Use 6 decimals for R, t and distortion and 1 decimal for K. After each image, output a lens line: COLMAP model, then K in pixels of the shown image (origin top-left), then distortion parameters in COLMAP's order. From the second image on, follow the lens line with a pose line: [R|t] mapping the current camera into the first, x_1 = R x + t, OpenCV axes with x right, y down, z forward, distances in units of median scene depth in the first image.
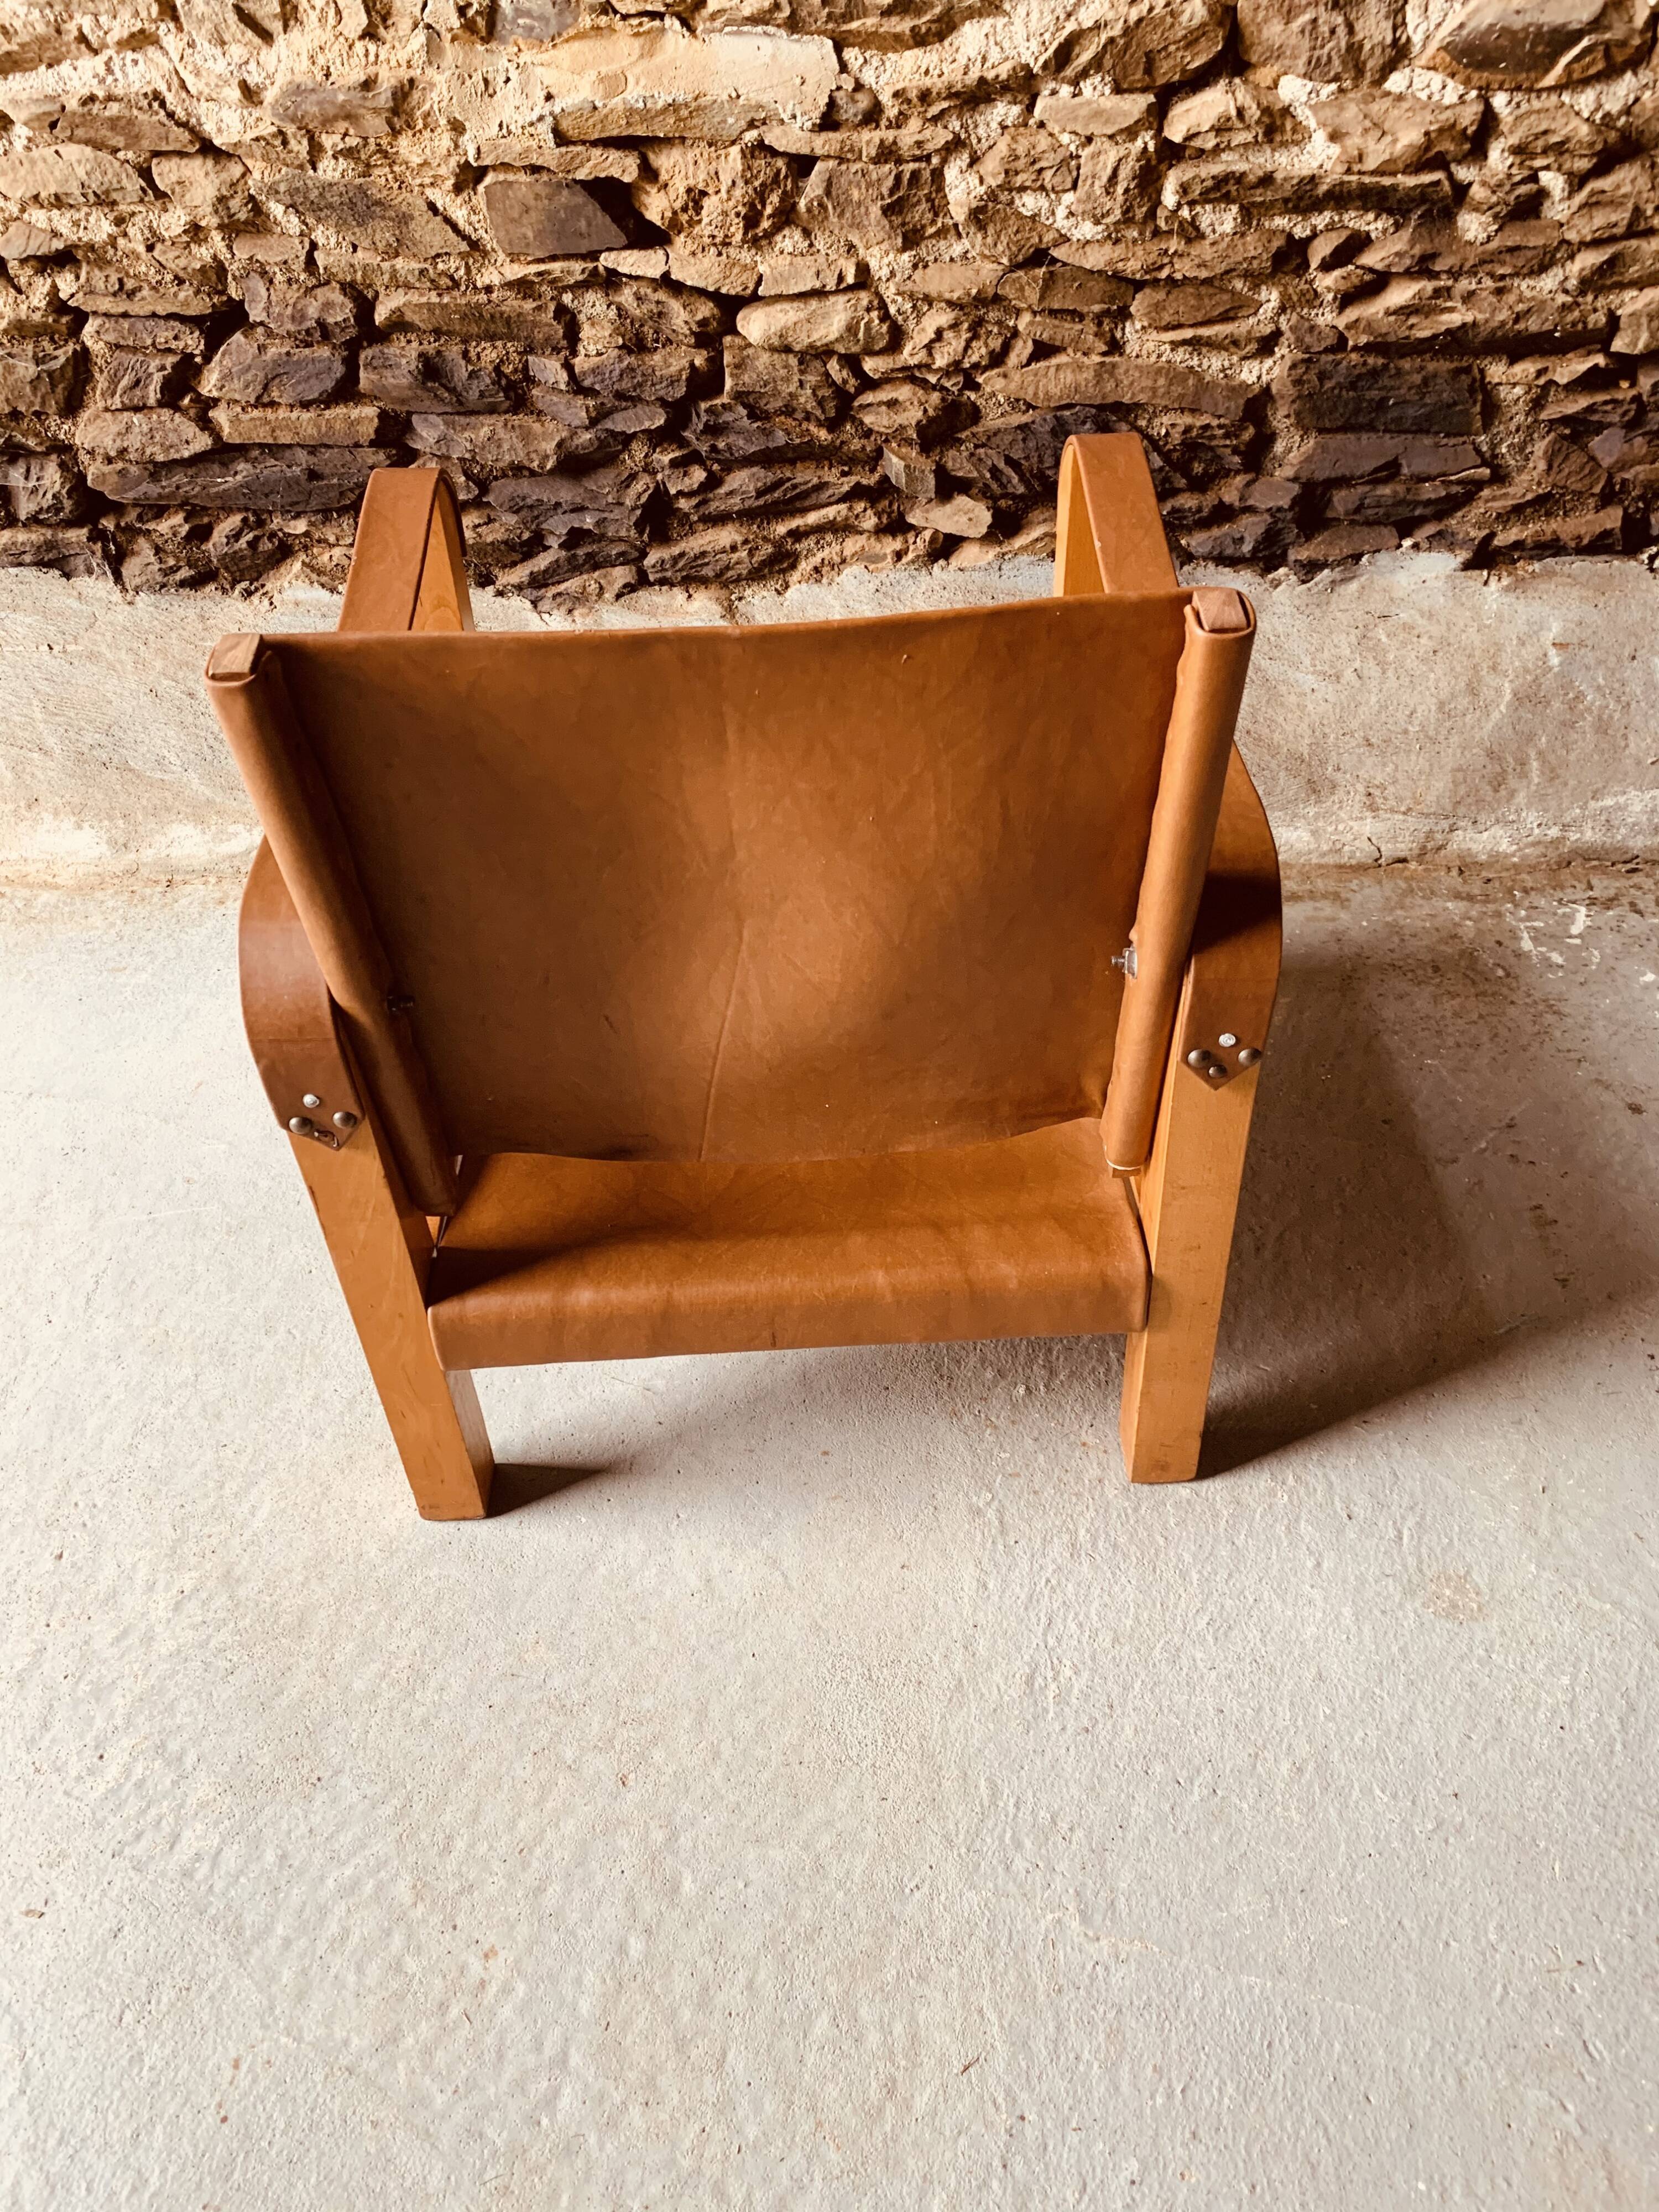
lens RADIAL K [[1700.7, 0, 836.2], [0, 1700.7, 1099.6], [0, 0, 1]] dist [0.002258, 0.001923]
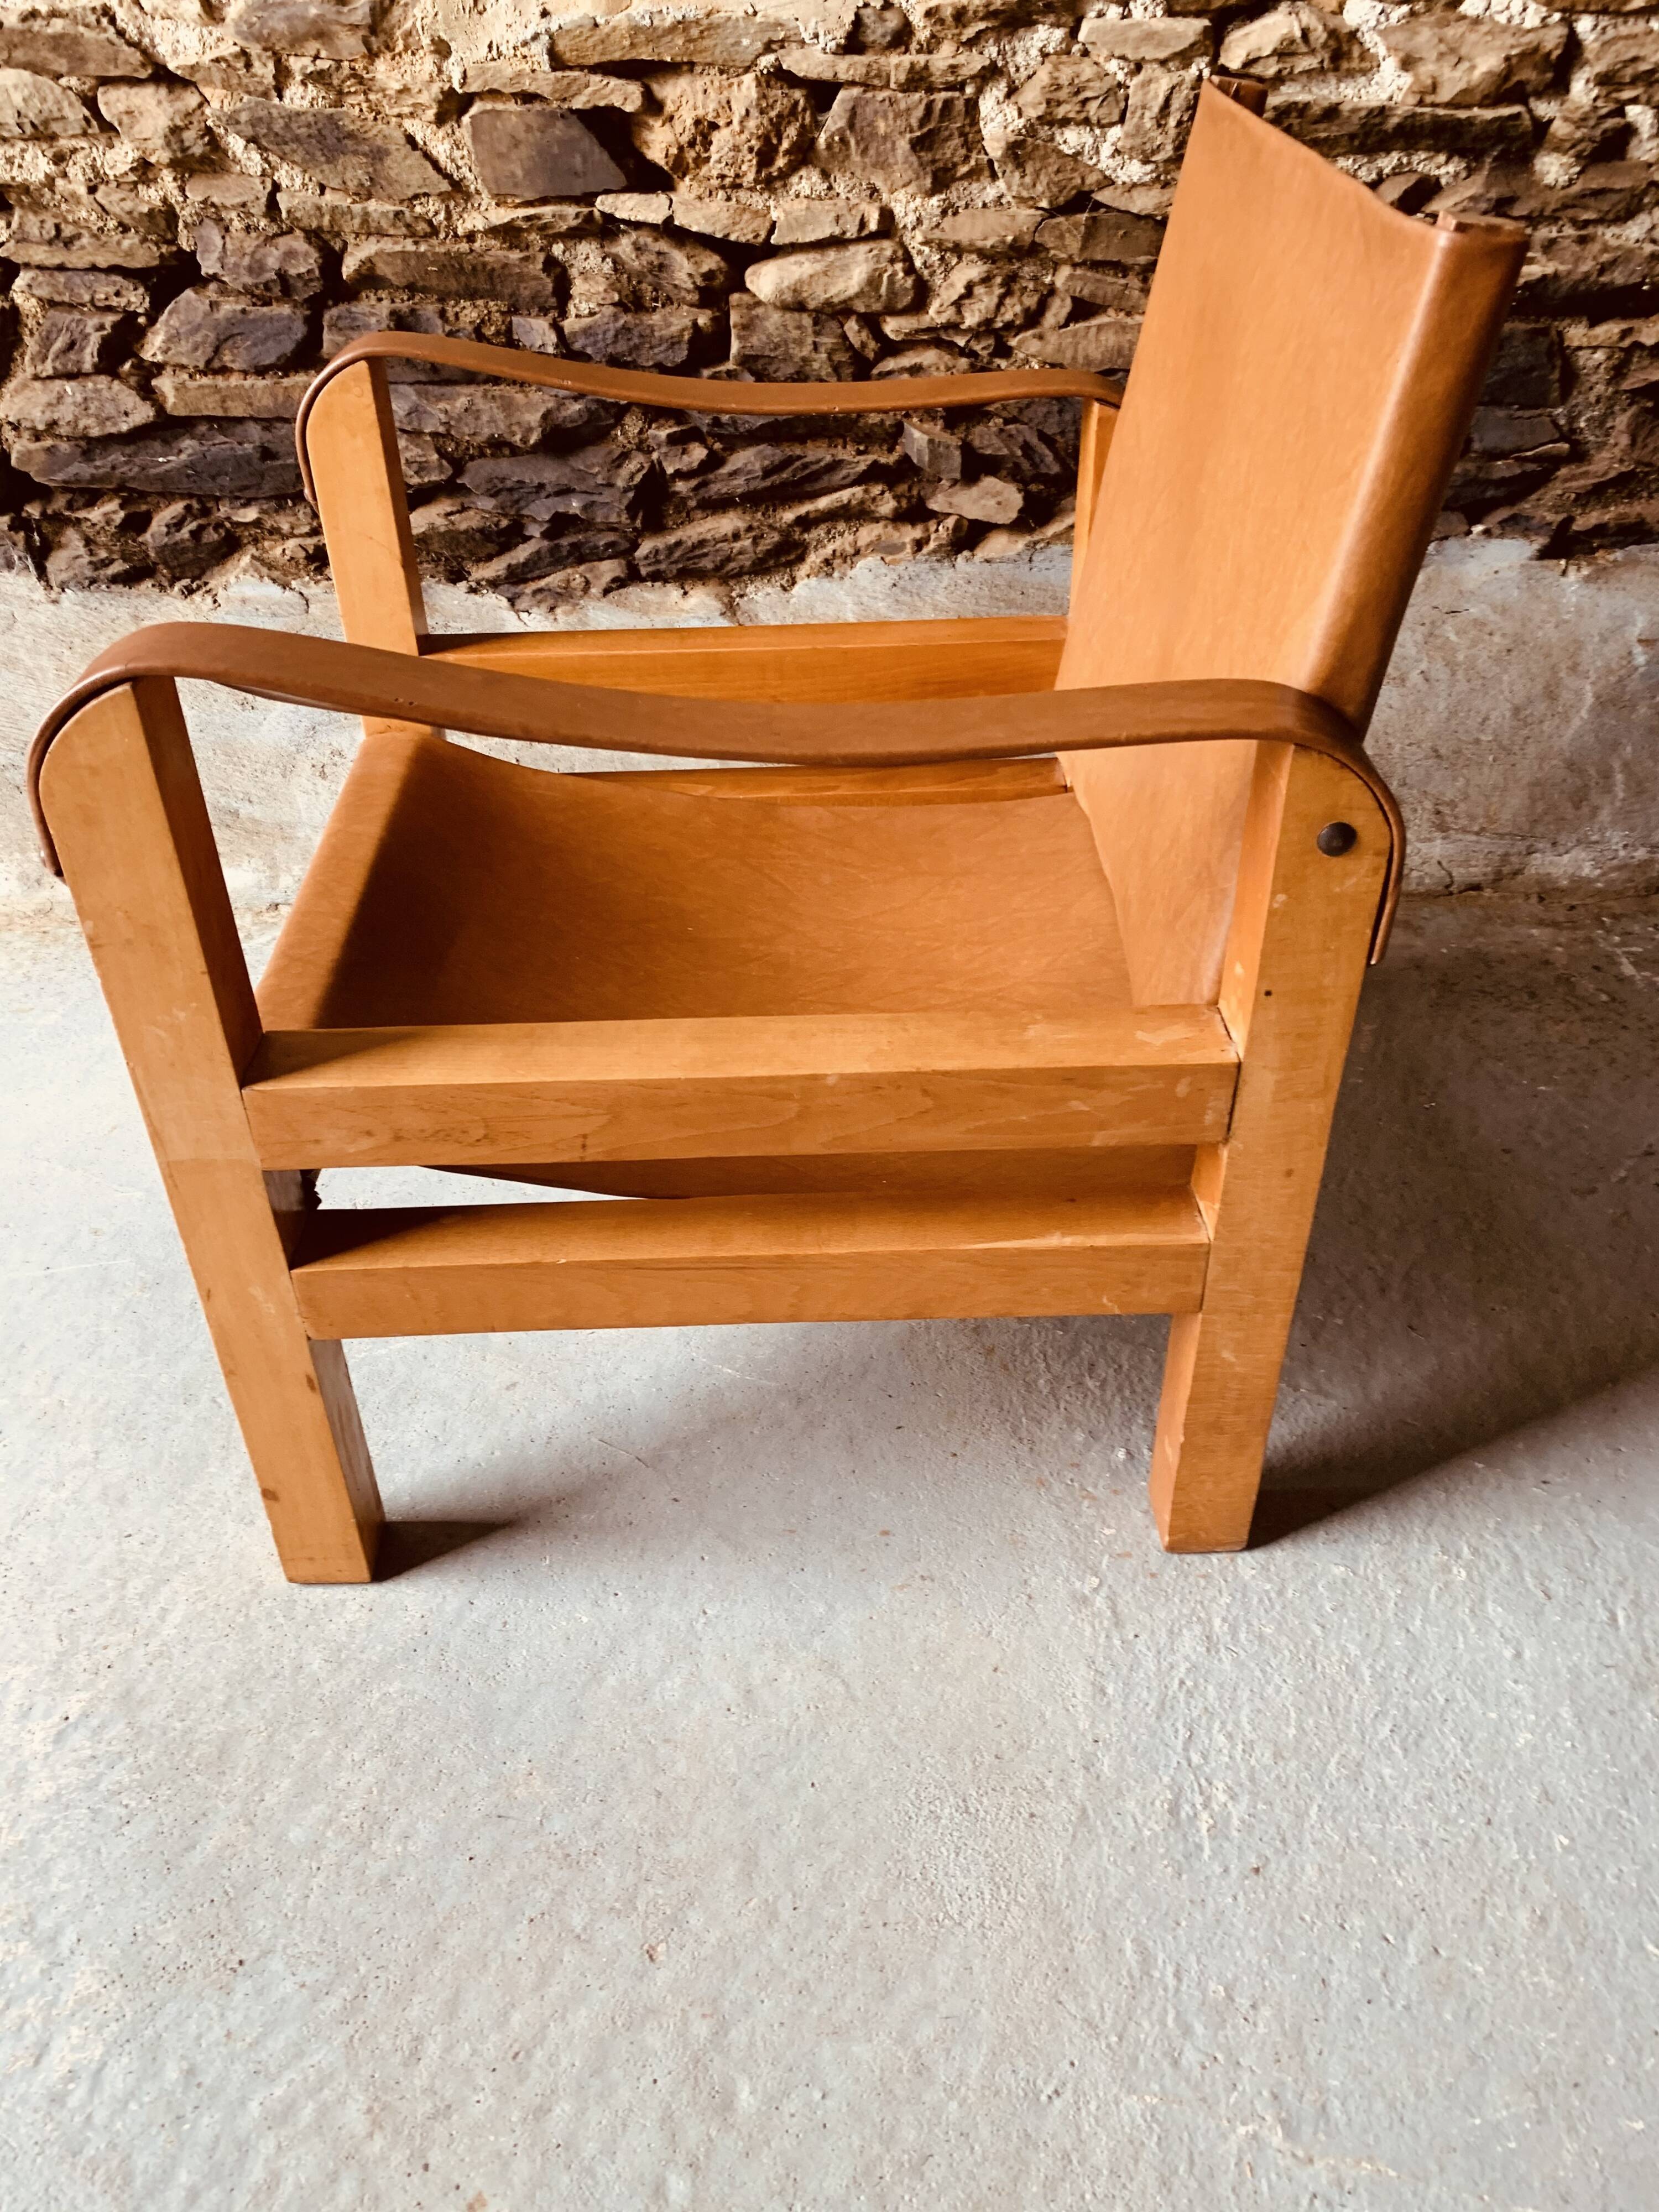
lens RADIAL K [[1700.7, 0, 812.1], [0, 1700.7, 1096.1], [0, 0, 1]] dist [0.002258, 0.001923]
pose [[0.999502, -0.007508, 0.030640, -0.057250], [0.011054, 0.993040, -0.117260, 0.087280], [-0.029546, 0.117541, 0.992628, 0.160744]]
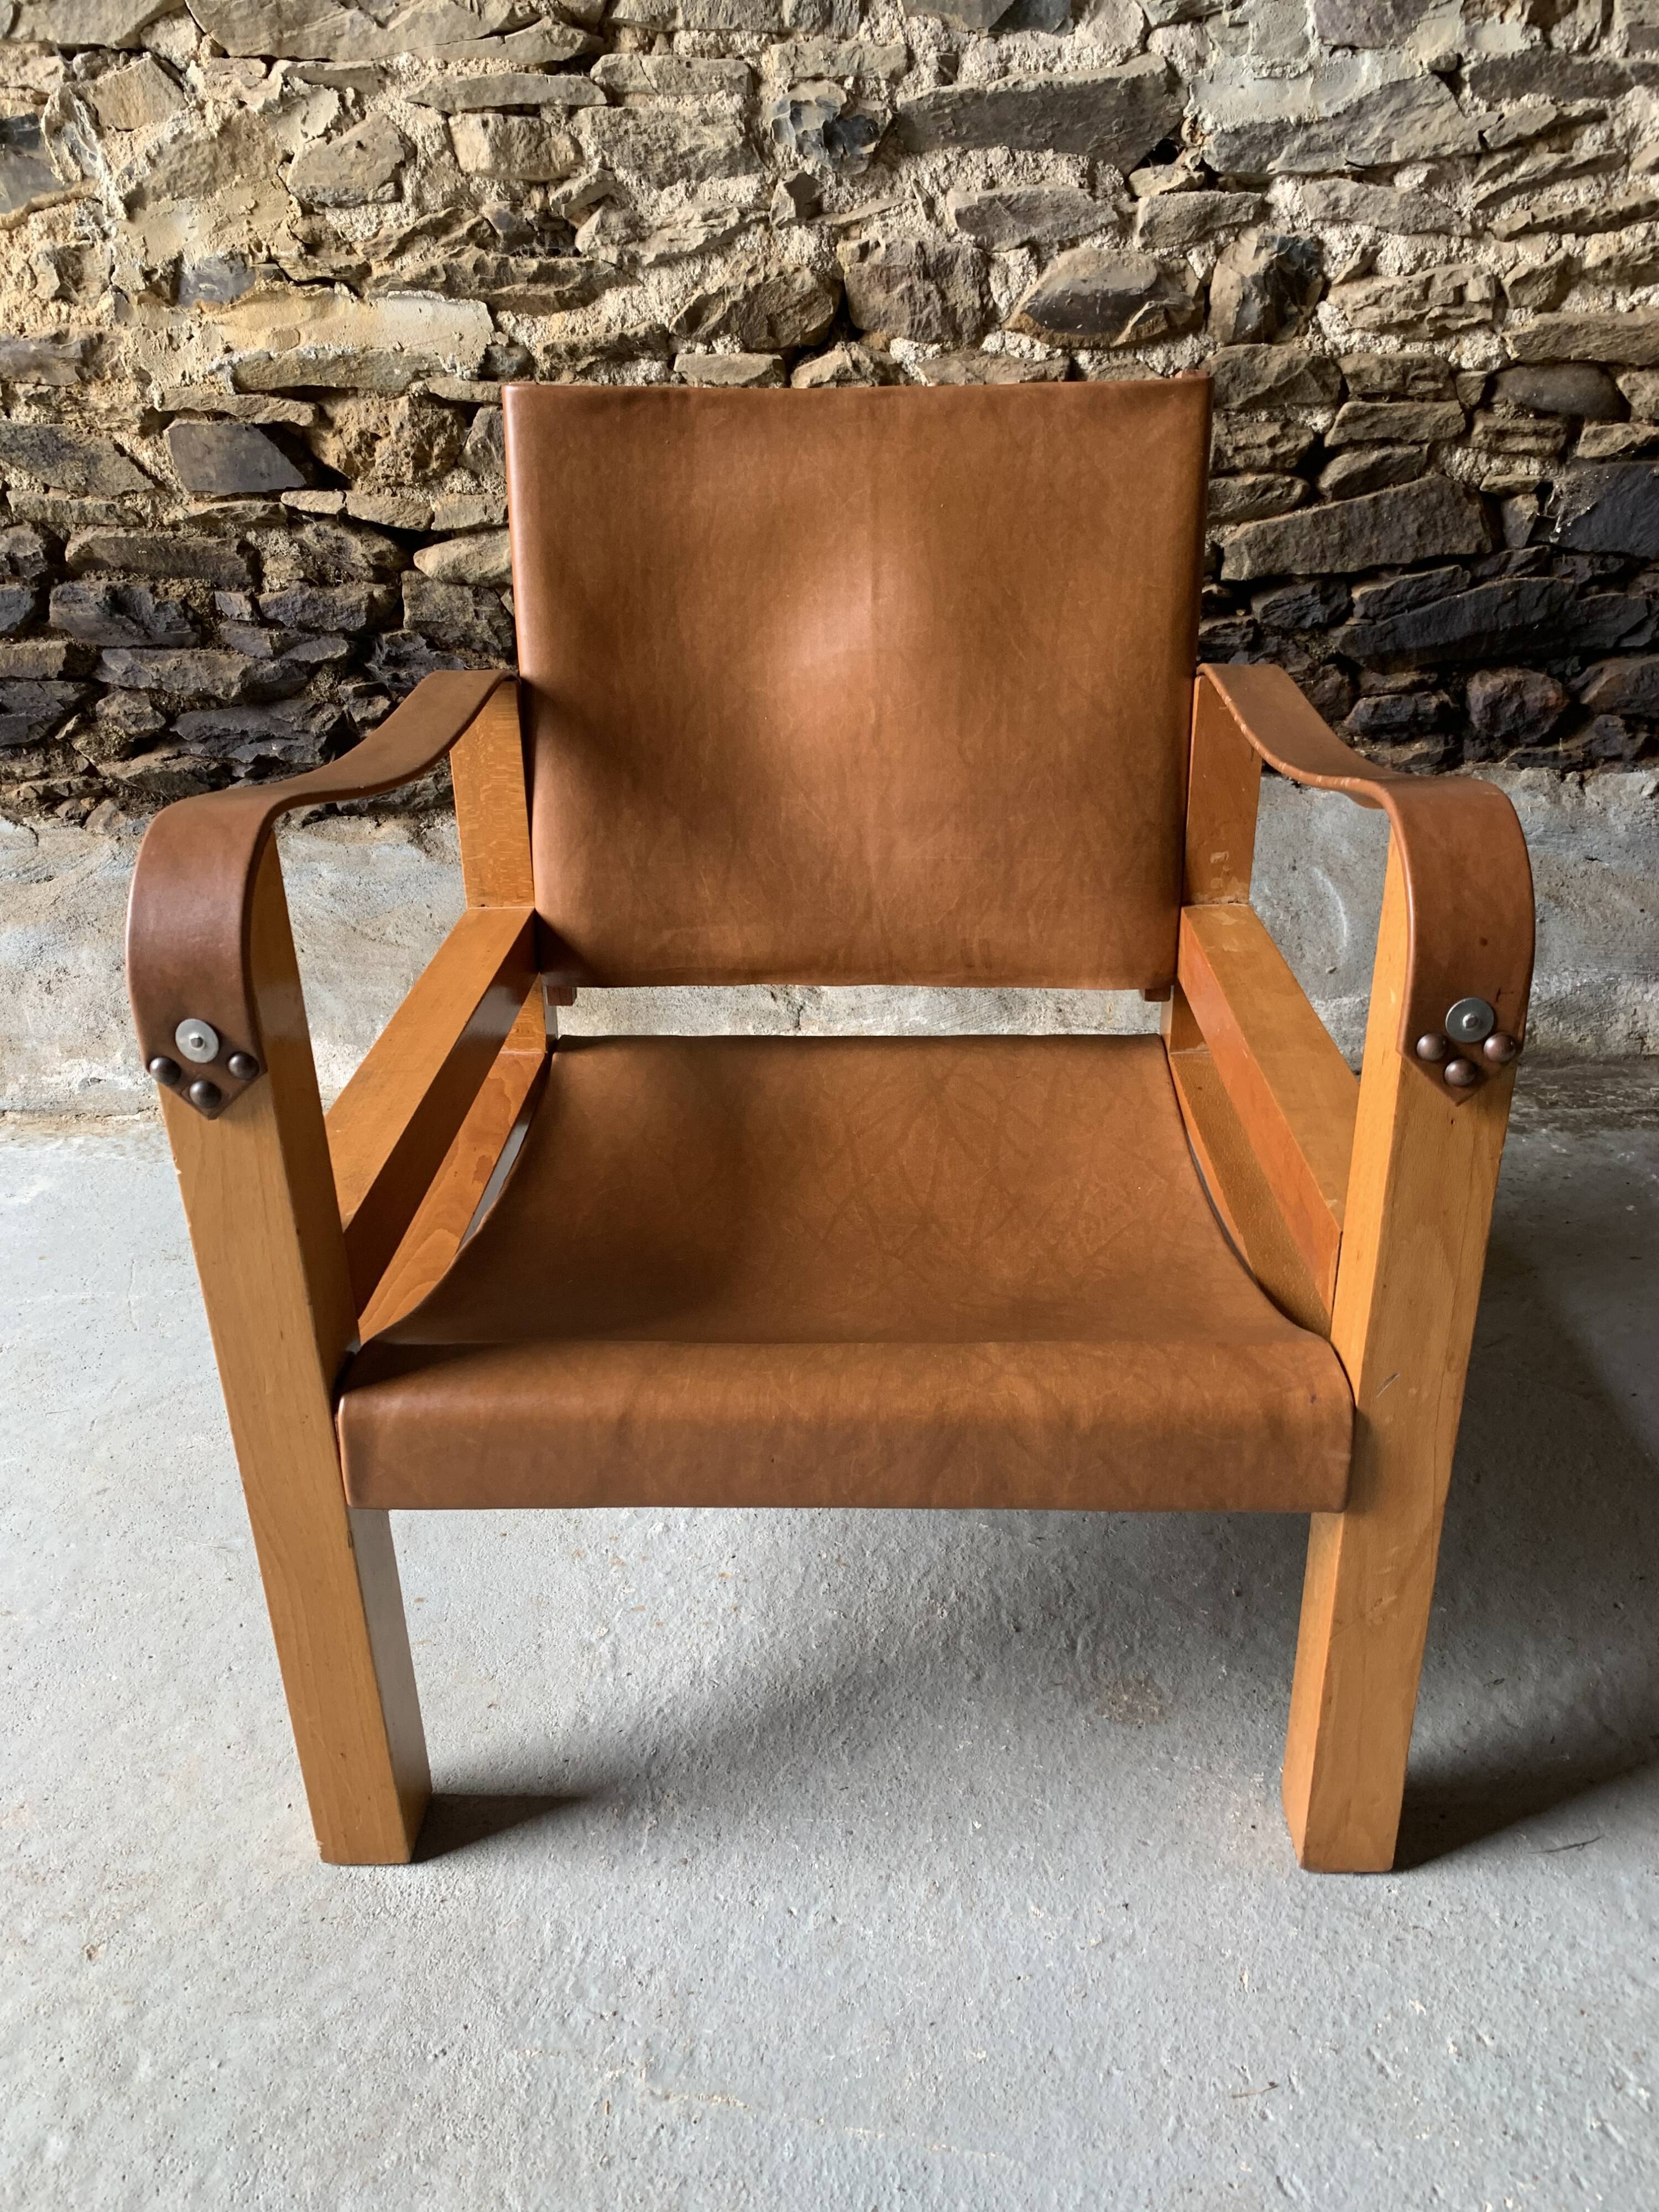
lens RADIAL K [[1700.7, 0, 831.5], [0, 1700.7, 1109.2], [0, 0, 1]] dist [0.002258, 0.001923]
pose [[0.997604, -0.018050, 0.066789, 0.132454], [0.037750, 0.951007, -0.306857, 0.219330], [-0.057978, 0.308643, 0.949409, 0.086580]]
